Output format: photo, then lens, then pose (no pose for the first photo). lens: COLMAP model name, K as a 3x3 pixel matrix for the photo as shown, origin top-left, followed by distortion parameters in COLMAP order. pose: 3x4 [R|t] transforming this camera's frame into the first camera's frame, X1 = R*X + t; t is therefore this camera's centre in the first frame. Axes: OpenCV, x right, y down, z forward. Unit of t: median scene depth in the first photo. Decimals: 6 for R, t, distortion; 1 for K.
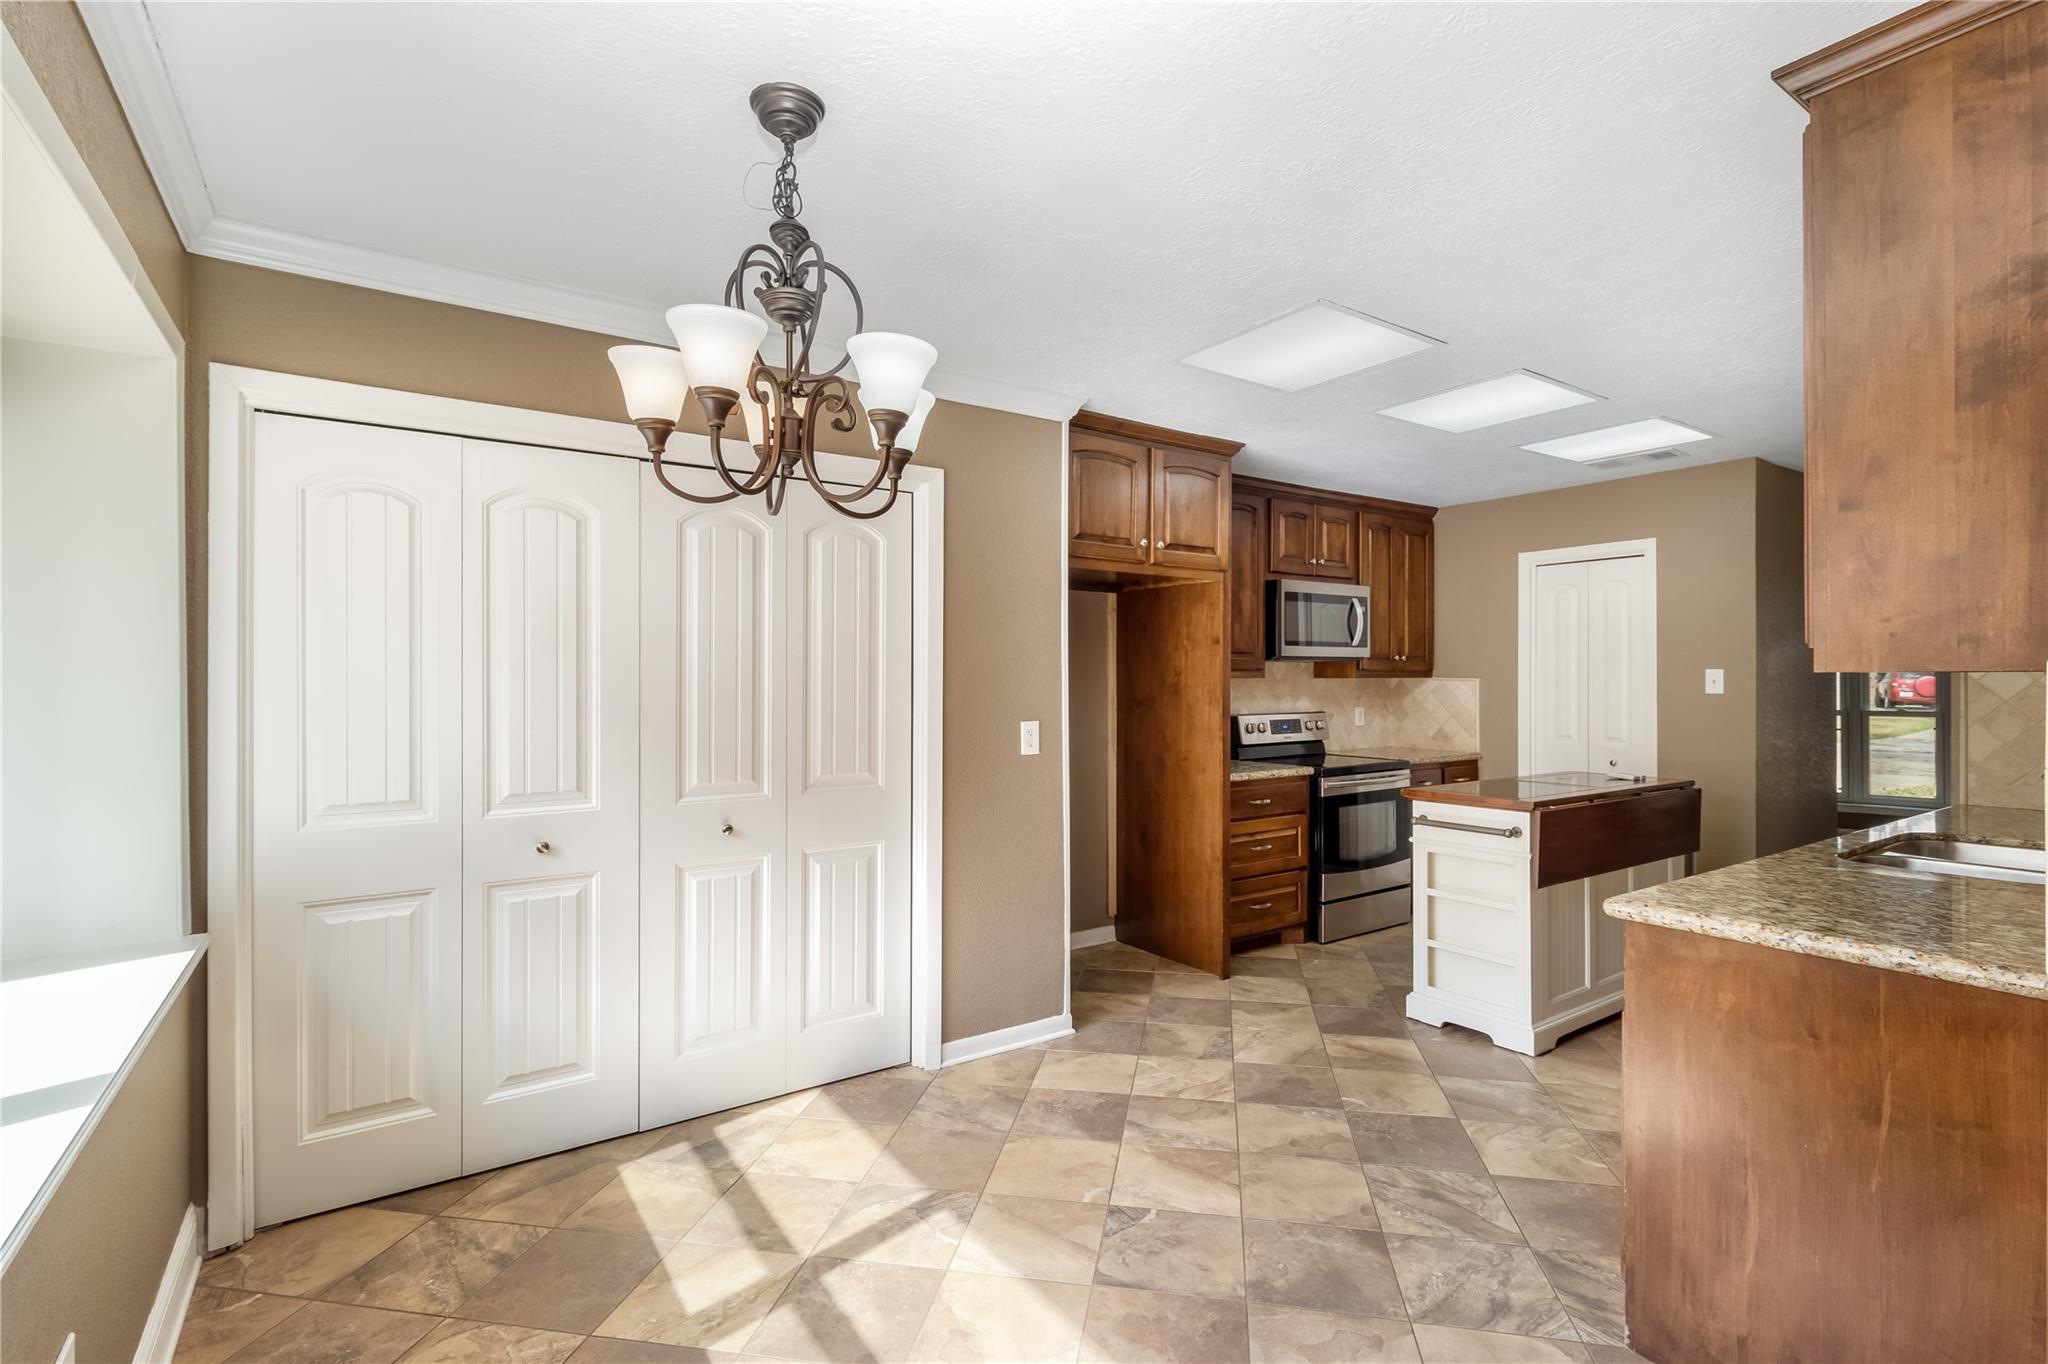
lens RADIAL K [[955.7, 0, 1038.3], [0, 955.7, 682.0], [0, 0, 1]] dist [-0.000211, 0.001083]
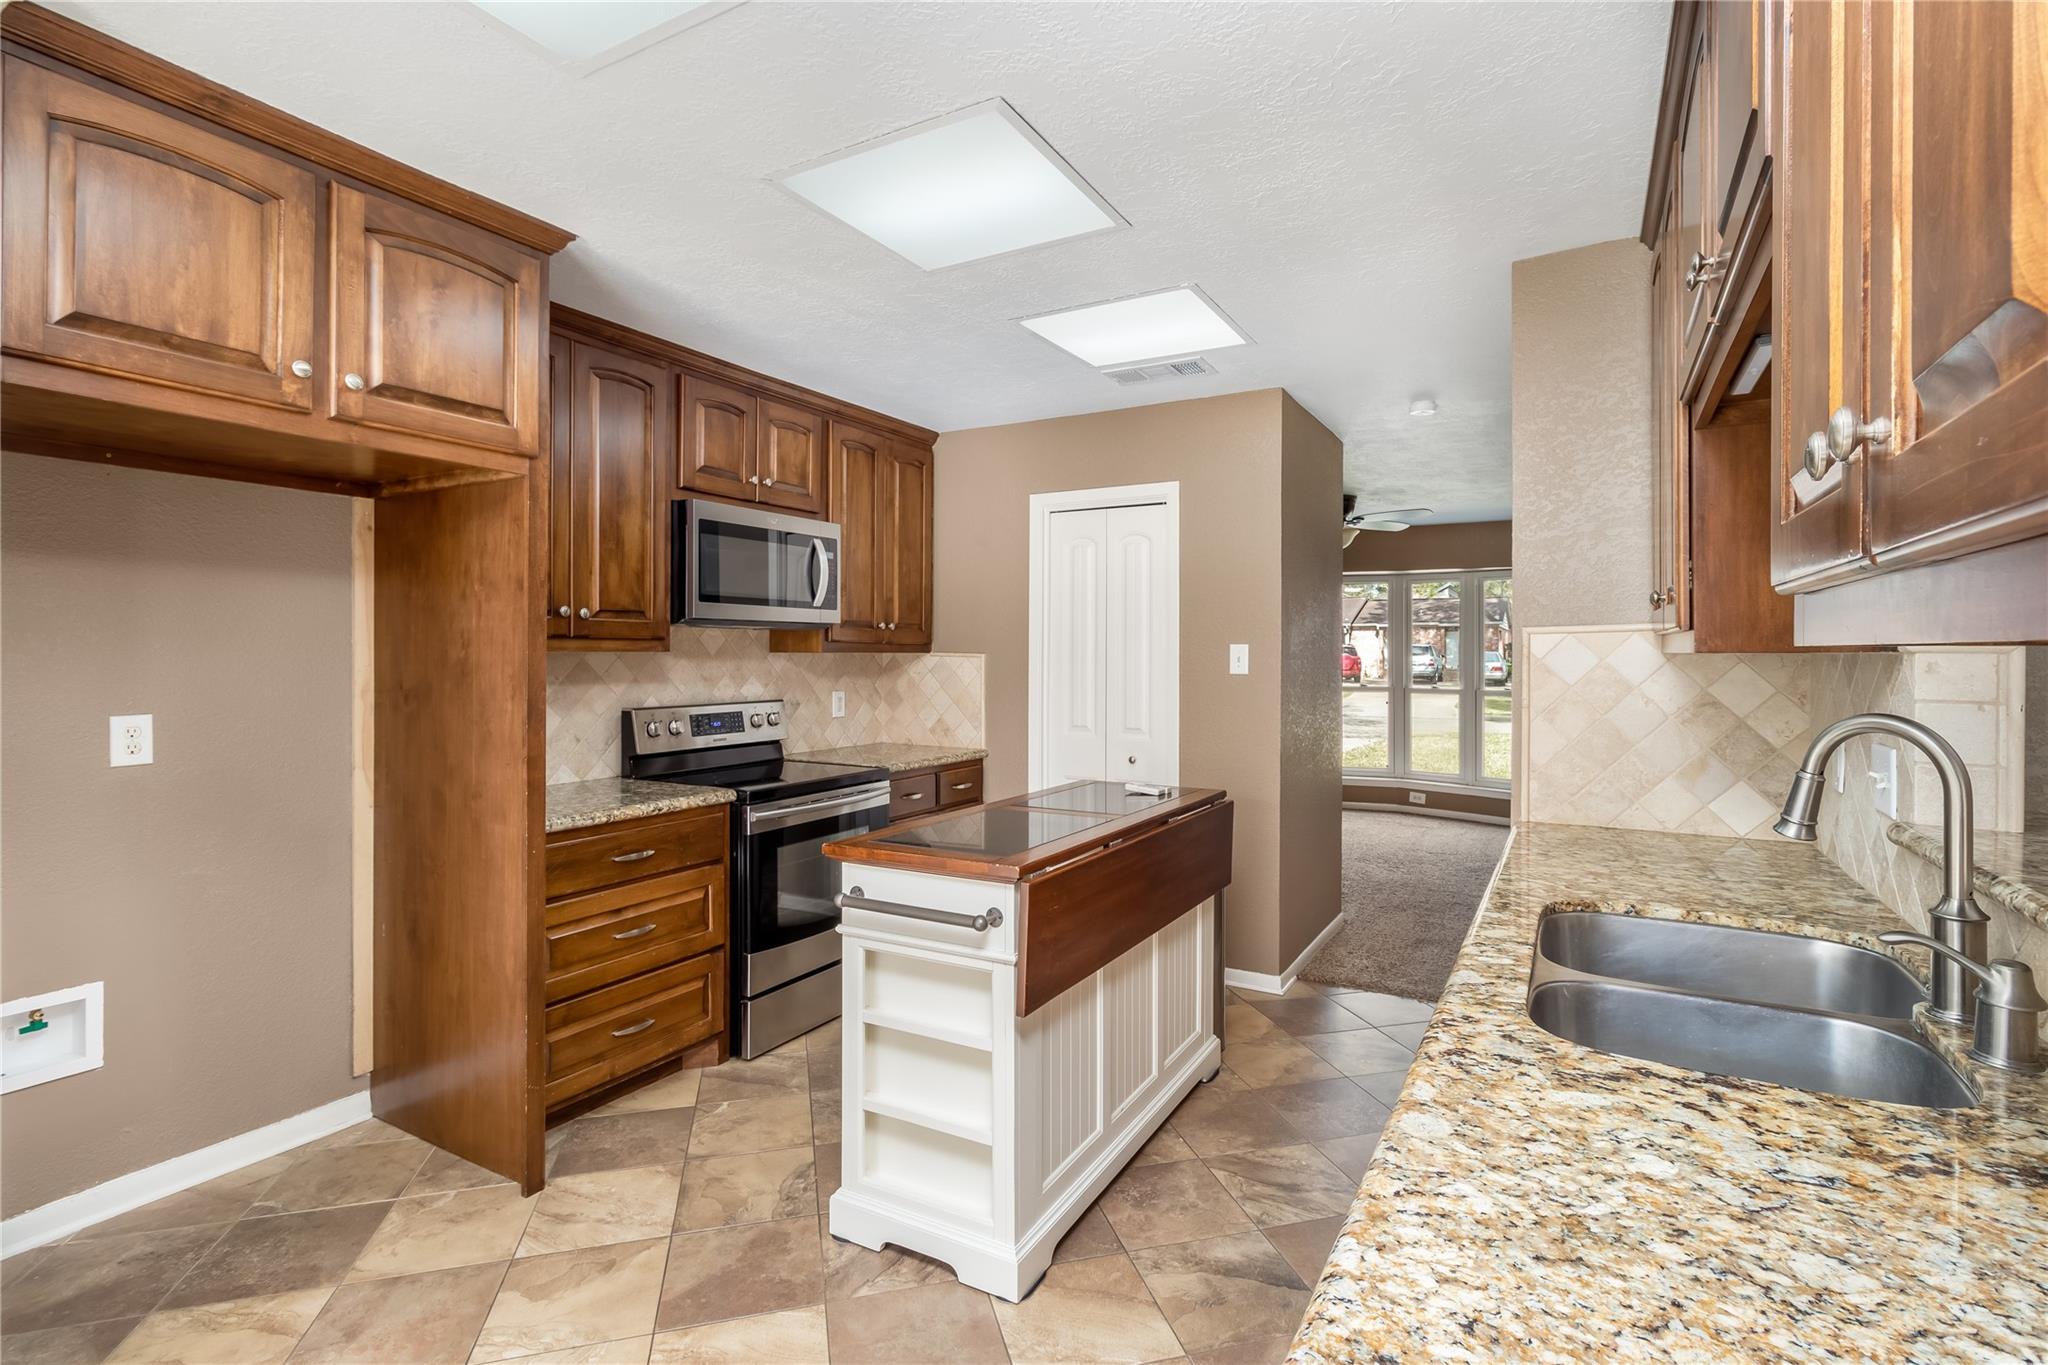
lens RADIAL K [[955.7, 0, 1050.0], [0, 955.7, 658.8], [0, 0, 1]] dist [-0.000211, 0.001083]
pose [[0.896256, 0.003042, 0.443526, 0.202381], [-0.004463, 0.999988, 0.002160, -0.002135], [-0.443514, -0.003915, 0.896259, 0.344038]]
